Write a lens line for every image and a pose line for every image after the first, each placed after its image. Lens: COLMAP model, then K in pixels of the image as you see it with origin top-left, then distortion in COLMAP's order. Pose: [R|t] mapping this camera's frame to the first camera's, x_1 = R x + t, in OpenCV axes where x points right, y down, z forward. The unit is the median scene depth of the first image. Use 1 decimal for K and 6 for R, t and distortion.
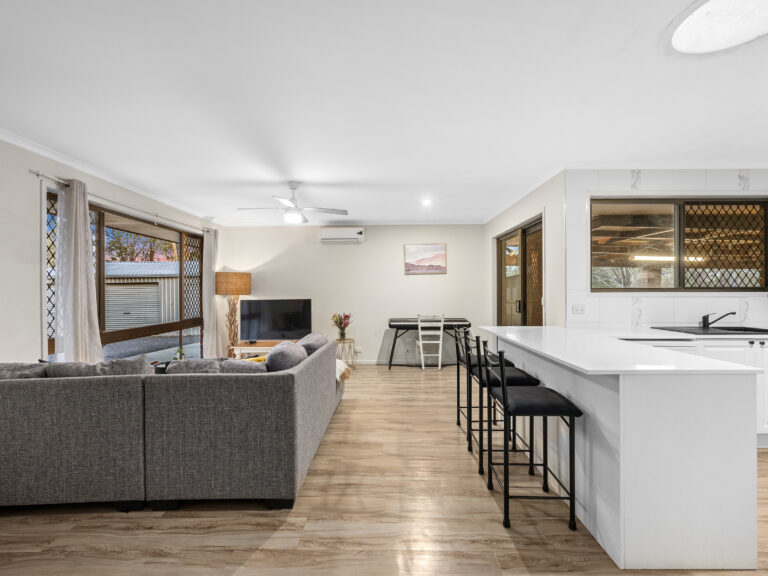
lens RADIAL K [[345.1, 0, 389.3], [0, 345.1, 293.2], [0, 0, 1]] dist [0.002131, 0.000492]
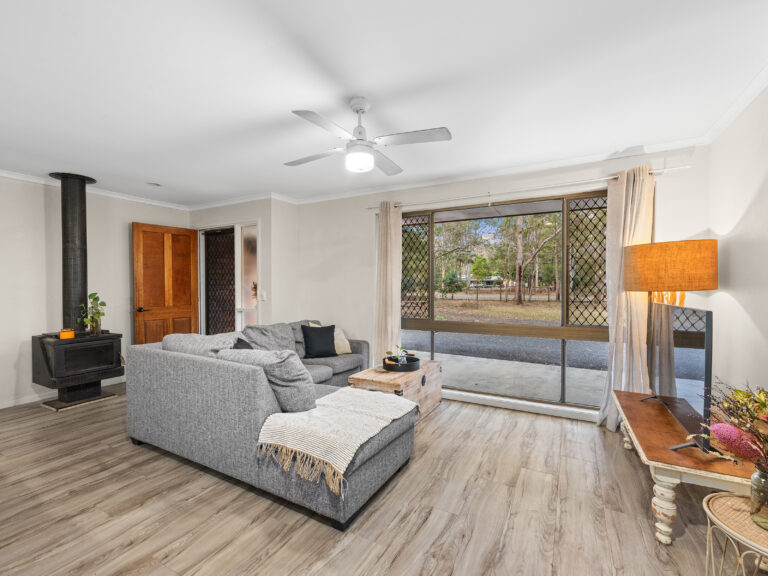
lens RADIAL K [[345.1, 0, 389.3], [0, 345.1, 293.2], [0, 0, 1]] dist [0.002131, 0.000492]
pose [[-0.475216, 0.034614, -0.879188, 0.303860], [0.003121, 0.999286, 0.037656, -0.022908], [0.879863, 0.015151, -0.474985, 1.799008]]
